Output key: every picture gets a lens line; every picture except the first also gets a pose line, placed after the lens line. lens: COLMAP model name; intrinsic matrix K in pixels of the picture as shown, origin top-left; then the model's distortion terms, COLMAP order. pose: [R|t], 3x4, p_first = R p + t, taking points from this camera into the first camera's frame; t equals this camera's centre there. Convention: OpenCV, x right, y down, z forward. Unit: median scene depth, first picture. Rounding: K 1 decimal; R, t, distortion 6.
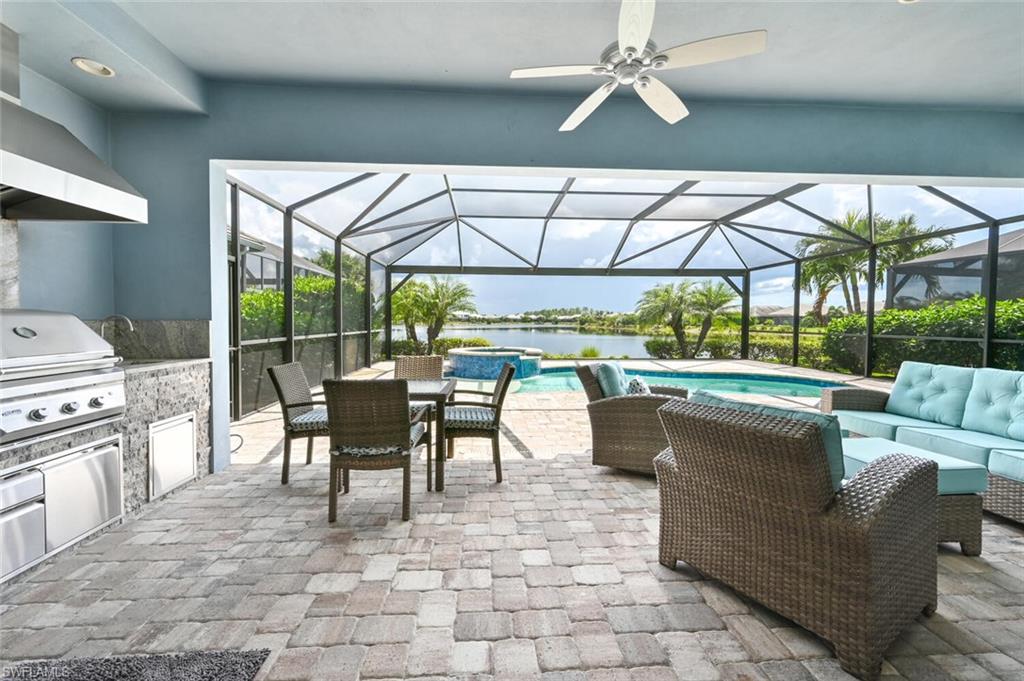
lens RADIAL K [[412.6, 0, 508.1], [0, 412.6, 334.2], [0, 0, 1]] dist [0.002046, -0.000152]
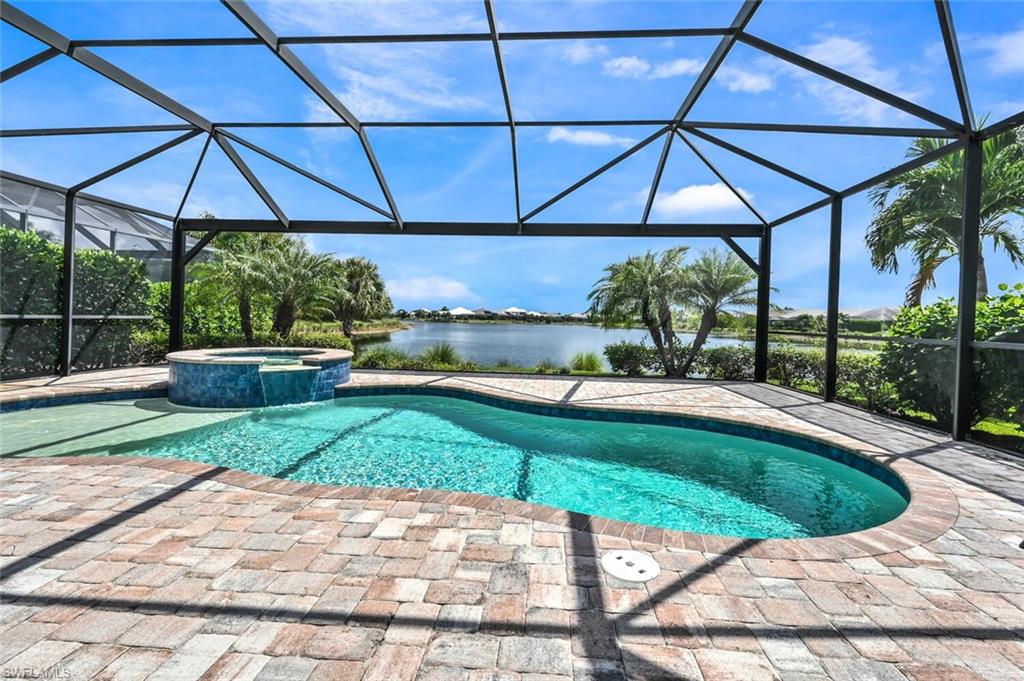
lens RADIAL K [[485.8, 0, 509.7], [0, 485.8, 319.3], [0, 0, 1]] dist [-0.000187, 0.000011]
pose [[0.991710, 0.018861, -0.127105, 0.804708], [-0.023025, 0.999242, -0.031375, 0.009293], [0.126417, 0.034042, 0.991393, 0.743971]]
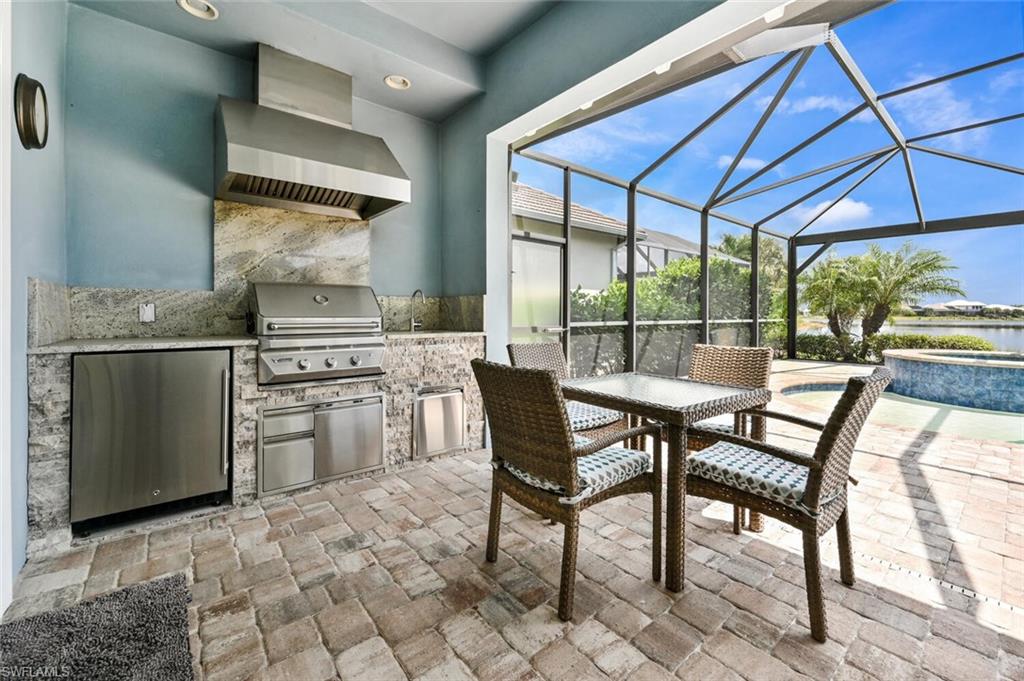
lens RADIAL K [[417.8, 0, 515.2], [0, 417.8, 314.5], [0, 0, 1]] dist [0.000407, 0.000309]
pose [[0.593107, 0.000785, -0.805123, 0.083666], [-0.026624, 0.999472, -0.018638, 0.019252], [0.804683, 0.032490, 0.592815, 0.275056]]
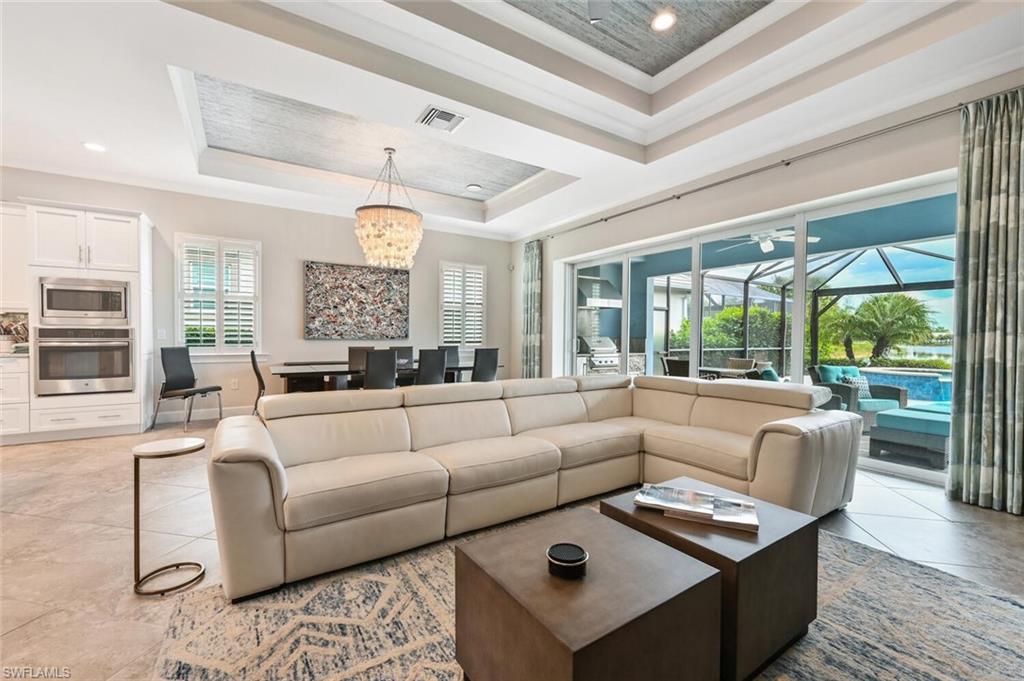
lens RADIAL K [[421.9, 0, 515.8], [0, 421.9, 341.0], [0, 0, 1]] dist [-0.000472, 0.000146]
pose [[0.494066, 0.010846, -0.869357, 0.725468], [-0.034978, 0.999361, -0.007410, 0.018632], [0.868721, 0.034069, 0.494129, -0.629326]]
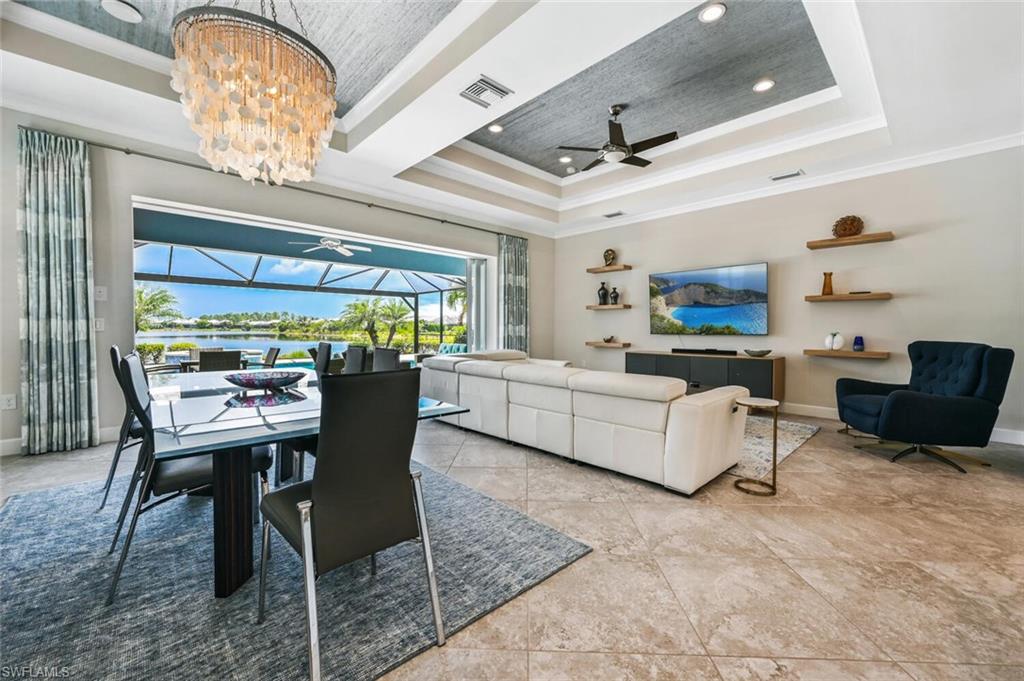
lens RADIAL K [[404.6, 0, 515.3], [0, 404.6, 339.5], [0, 0, 1]] dist [-0.001742, 0.000128]
pose [[0.763907, -0.015689, 0.645135, -0.242990], [0.016980, 0.999847, 0.004208, 0.027297], [-0.645103, 0.007740, 0.764057, -0.886086]]
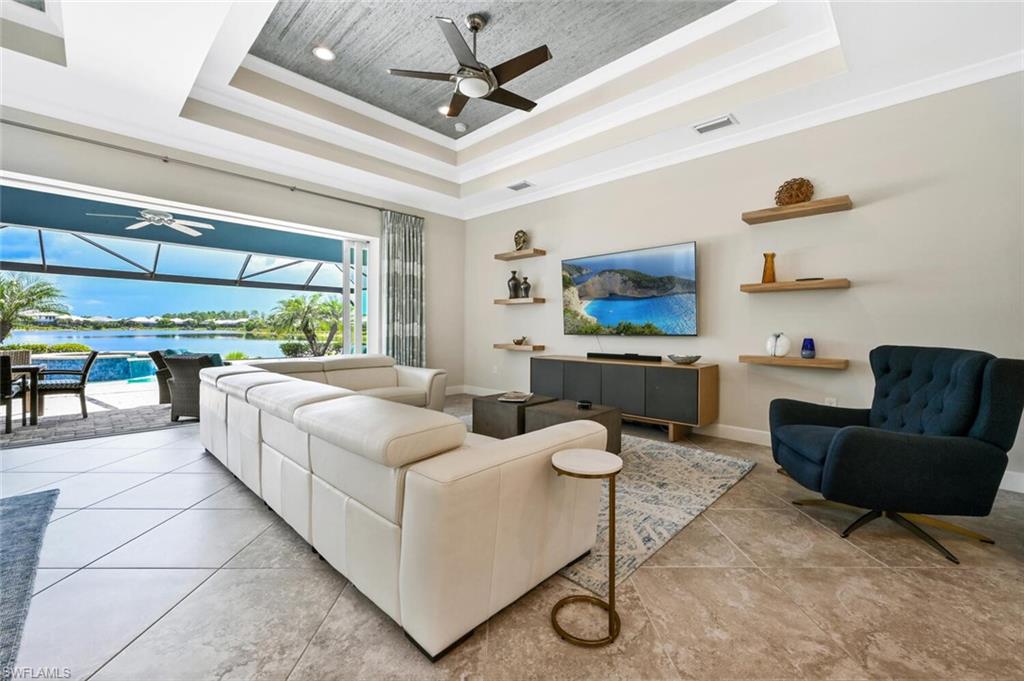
lens RADIAL K [[412.6, 0, 508.1], [0, 412.6, 334.2], [0, 0, 1]] dist [0.002046, -0.000152]
pose [[0.741591, -0.006339, 0.670822, 0.077613], [0.015766, 0.999844, -0.007982, 0.027960], [-0.670667, 0.016496, 0.741575, -0.867045]]
